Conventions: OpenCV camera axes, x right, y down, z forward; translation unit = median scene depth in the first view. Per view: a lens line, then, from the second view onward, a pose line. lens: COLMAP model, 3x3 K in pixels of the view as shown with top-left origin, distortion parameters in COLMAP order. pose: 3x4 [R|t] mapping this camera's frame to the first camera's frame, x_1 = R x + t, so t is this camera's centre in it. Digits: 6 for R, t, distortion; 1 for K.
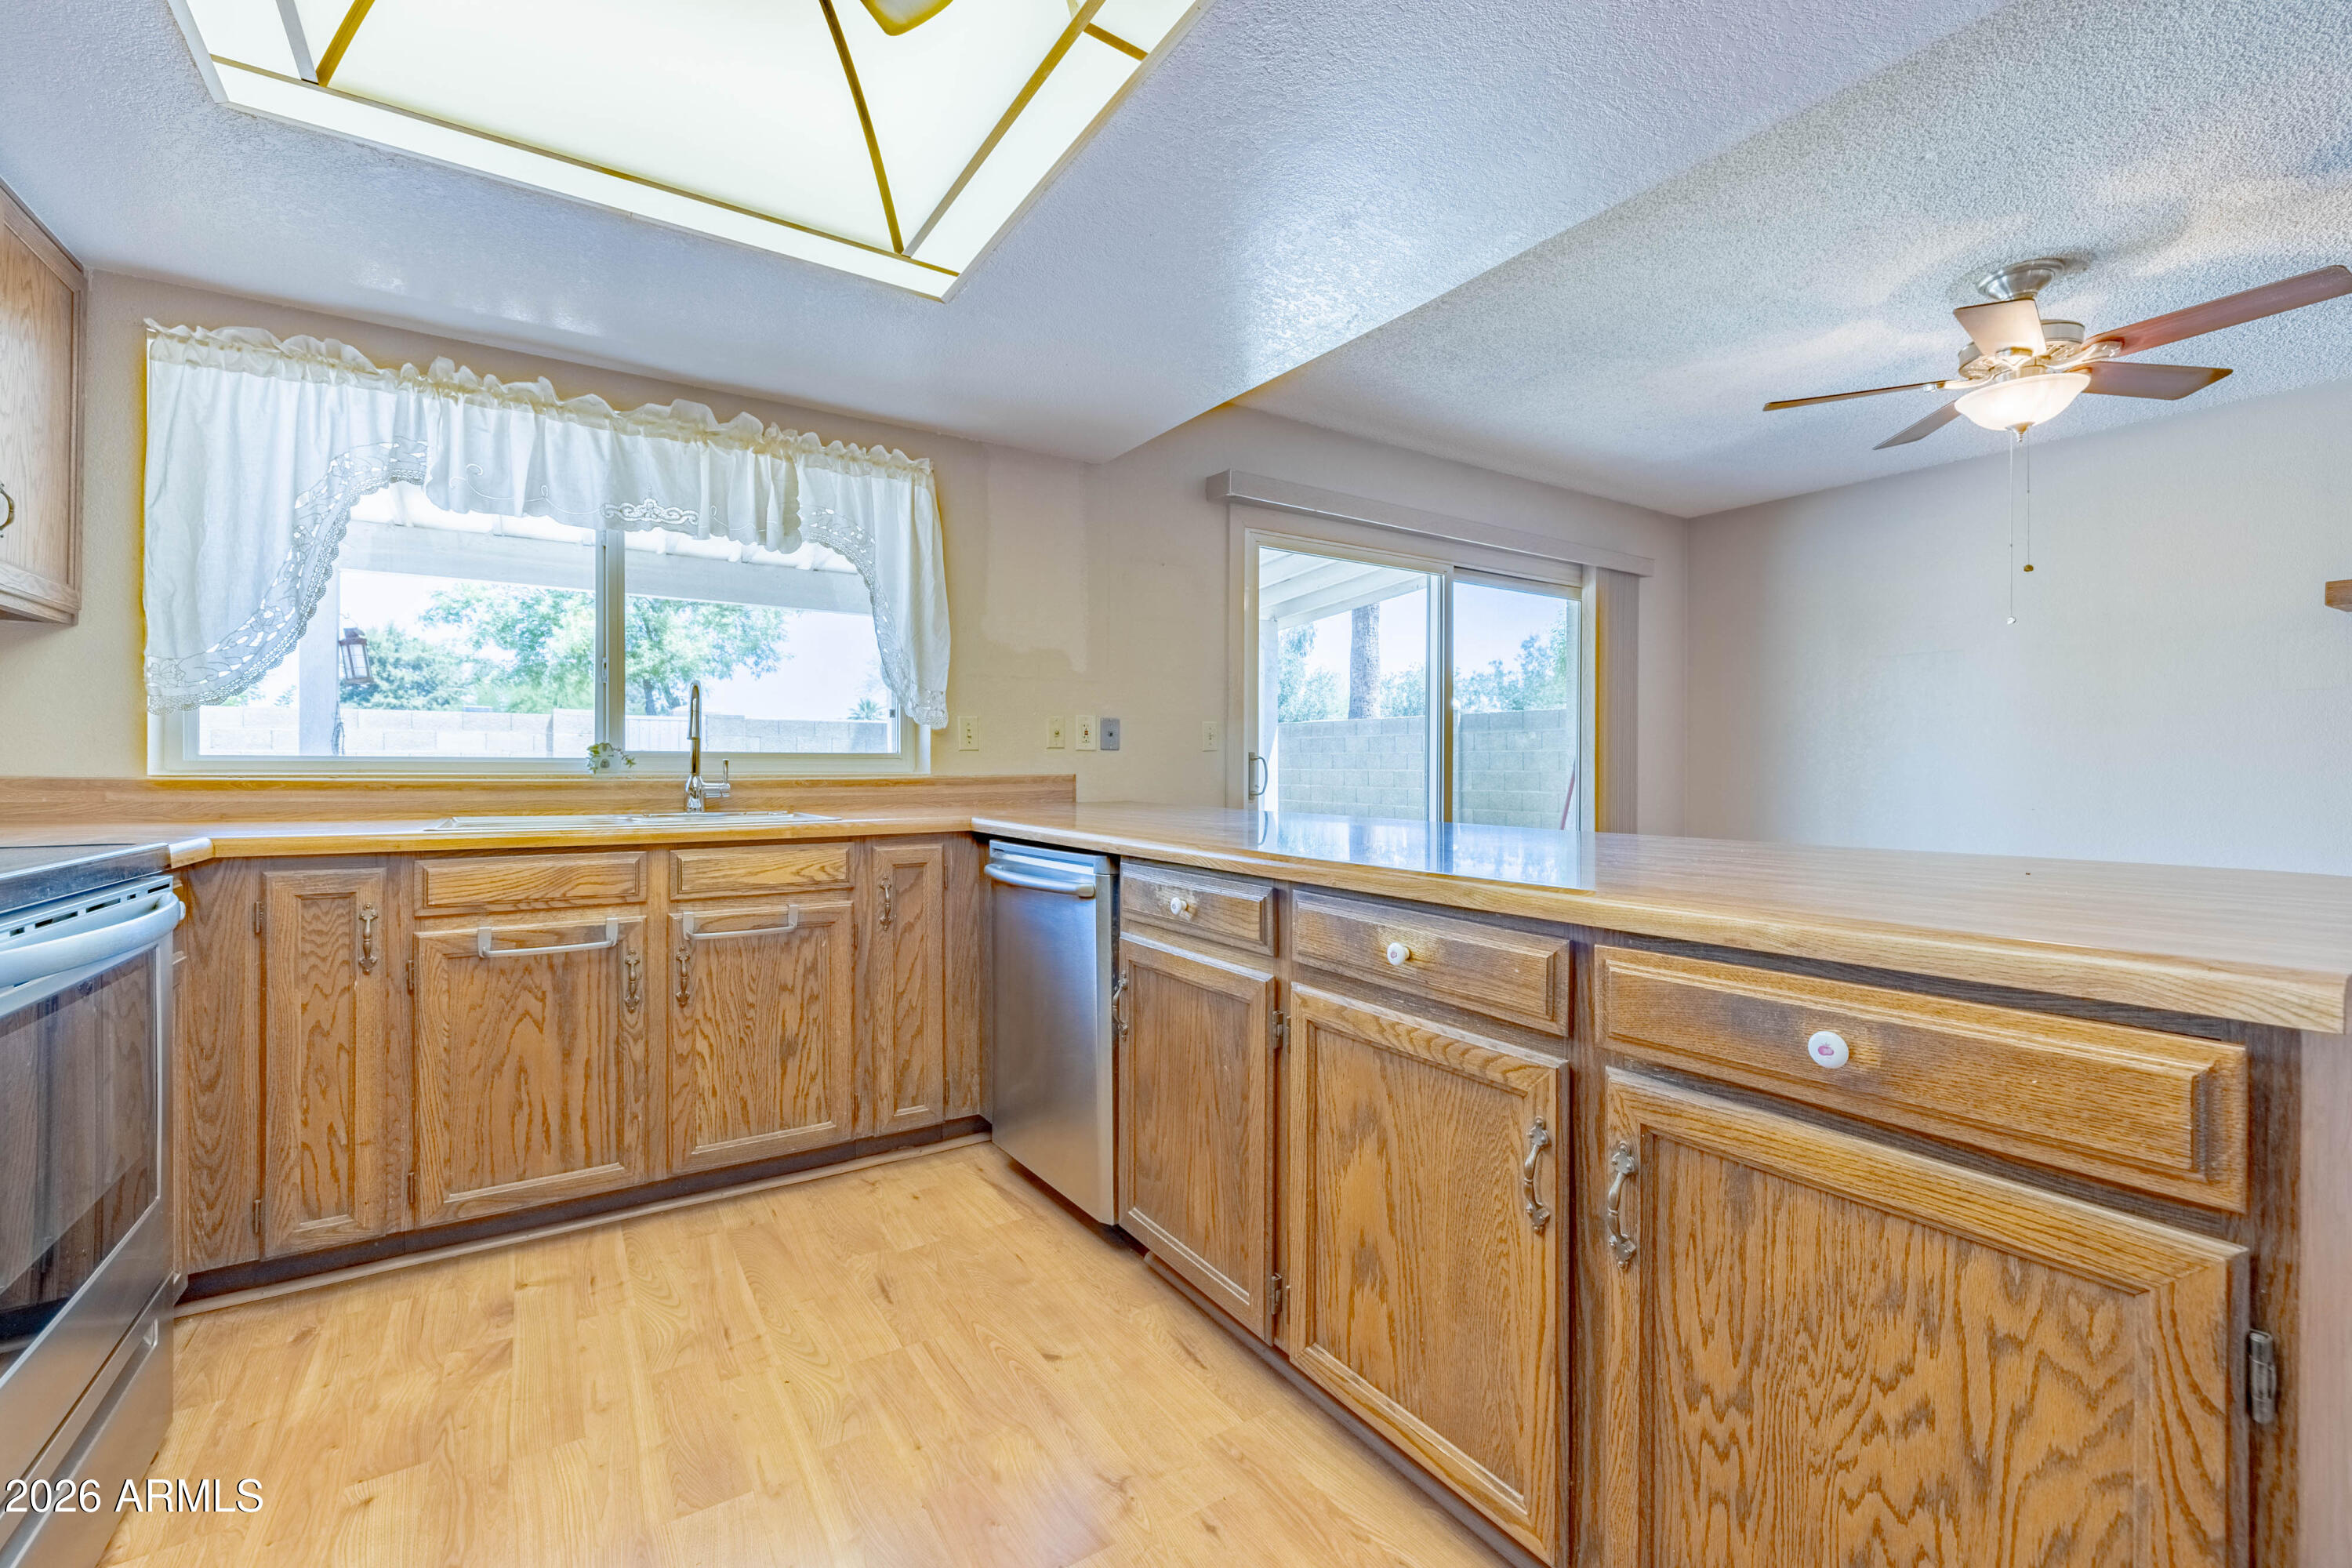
lens RADIAL K [[982.2, 0, 1175.2], [0, 982.2, 769.5], [0, 0, 1]] dist [-0.001431, -0.000314]
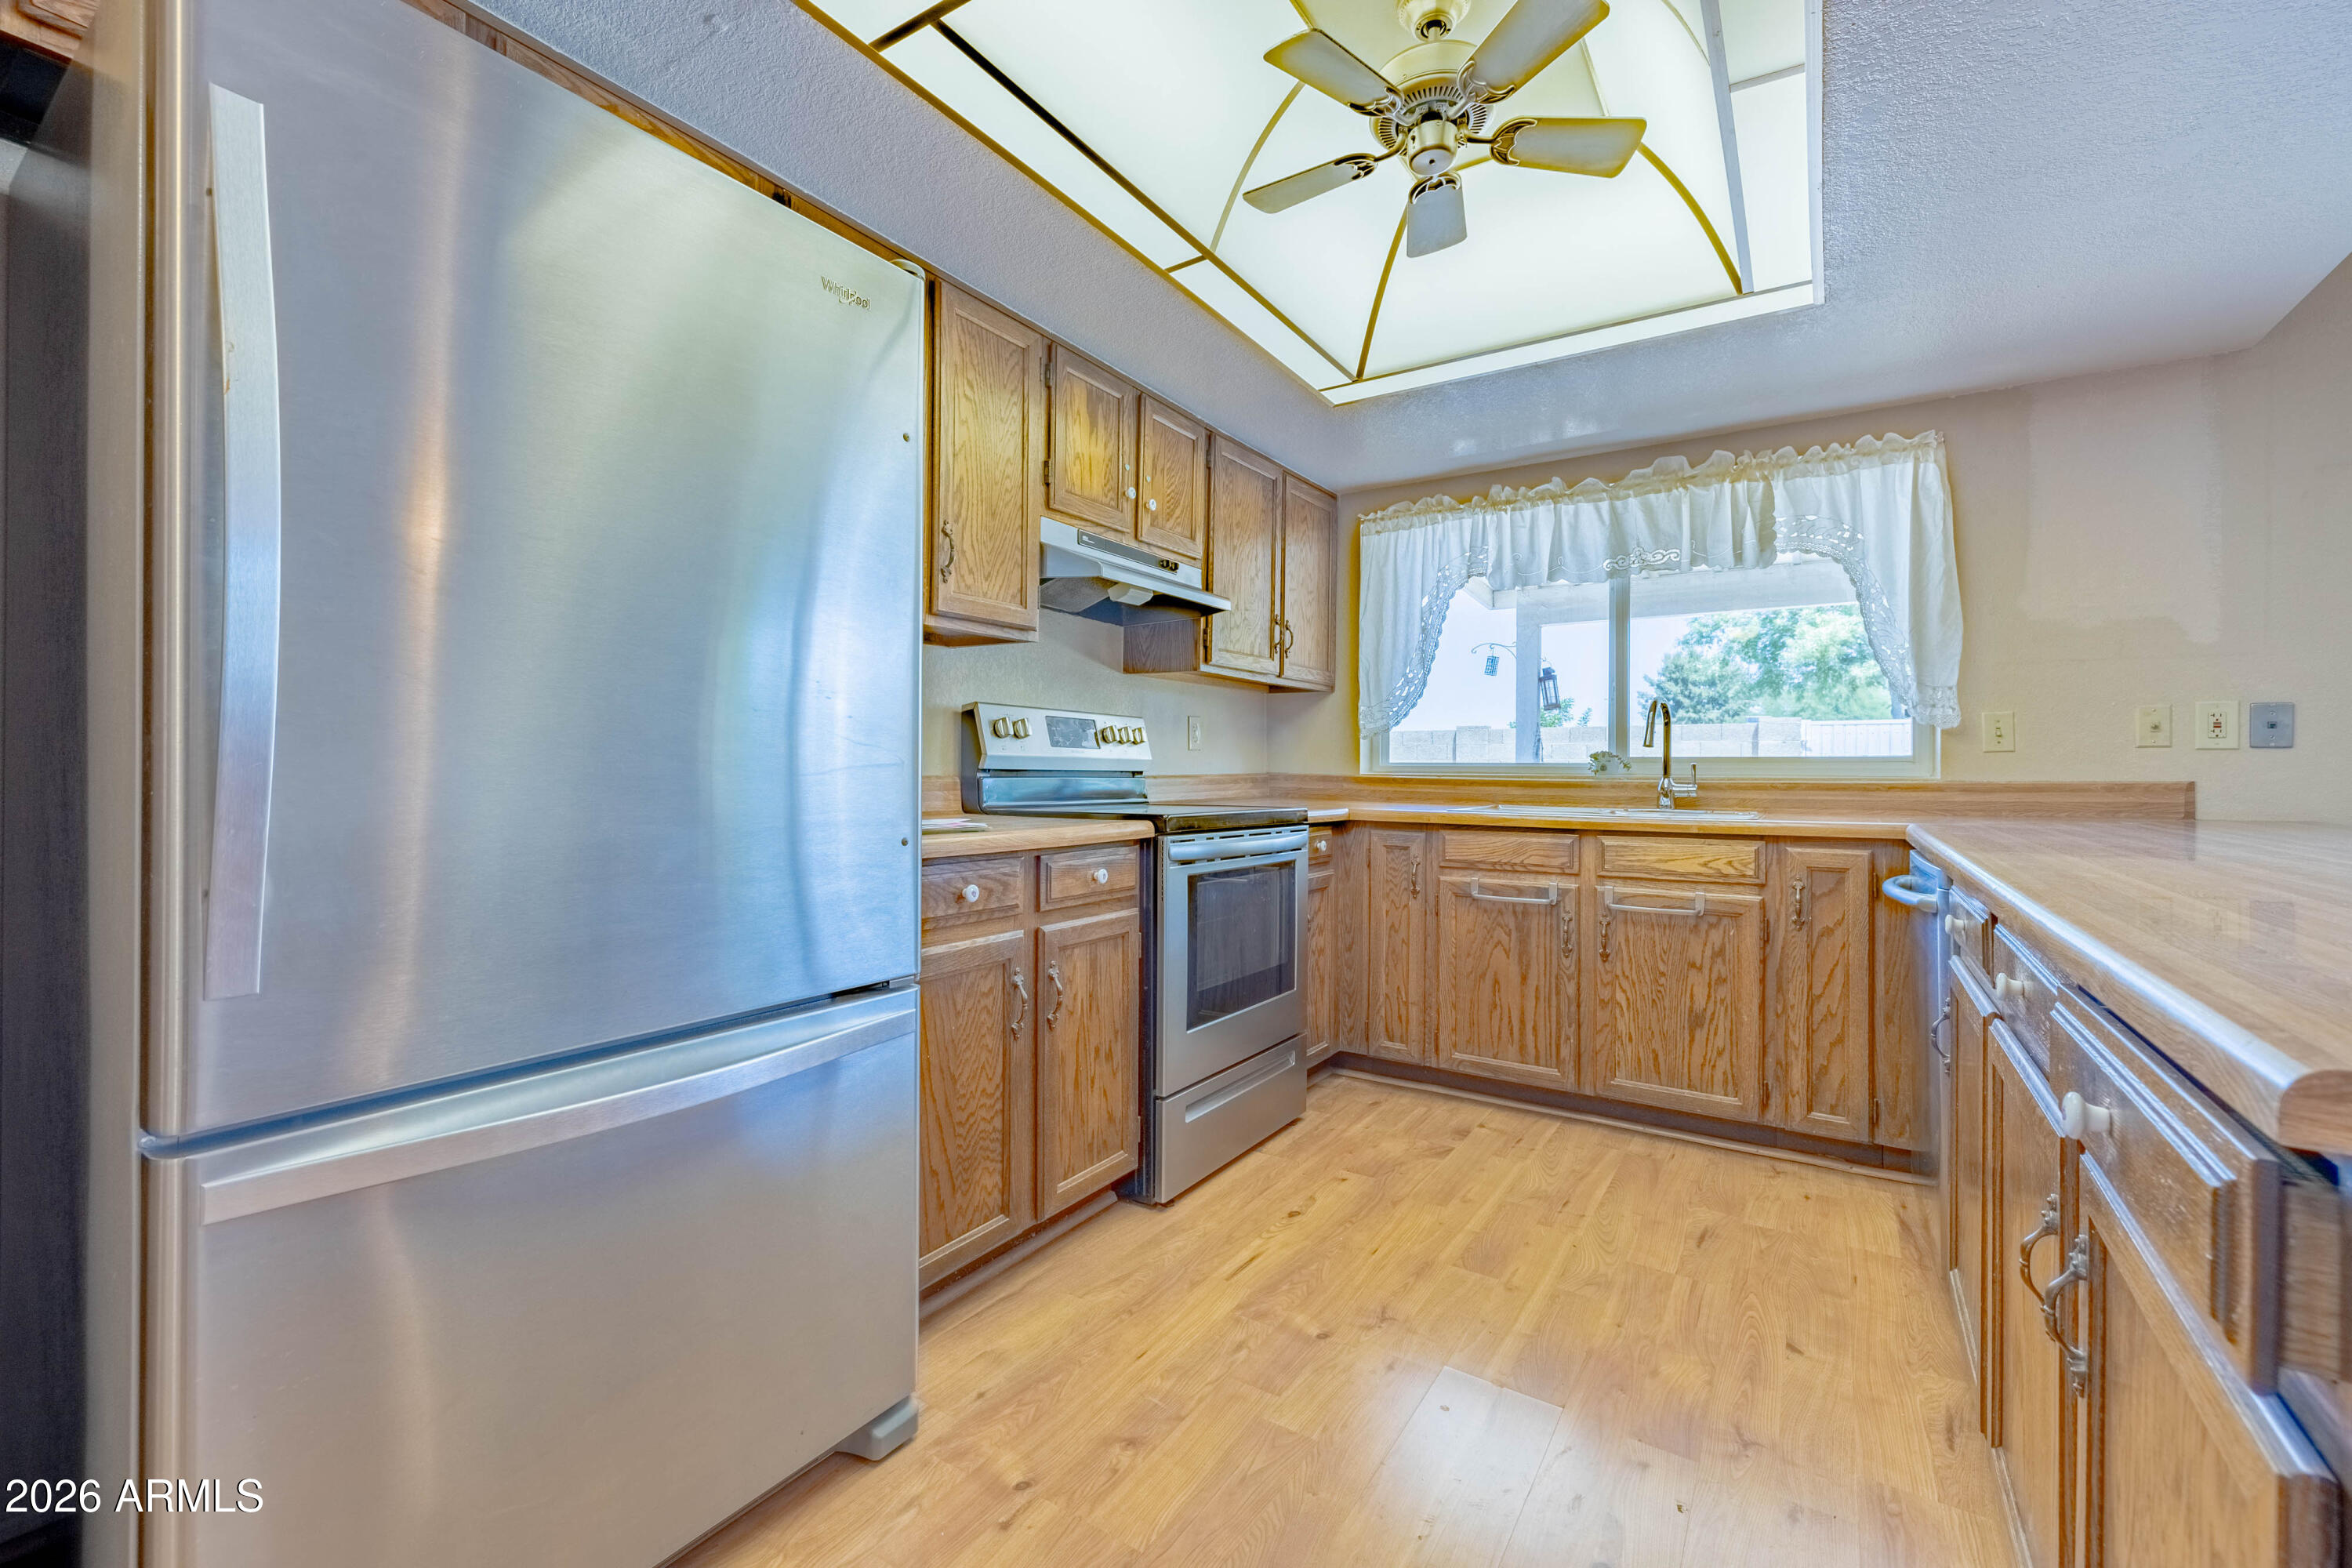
lens RADIAL K [[982.2, 0, 1175.2], [0, 982.2, 769.5], [0, 0, 1]] dist [-0.001431, -0.000314]
pose [[0.395033, 0.000157, -0.918667, 0.399122], [-0.006942, 0.999972, -0.002814, 0.004514], [0.918641, 0.007489, 0.395023, 0.004207]]
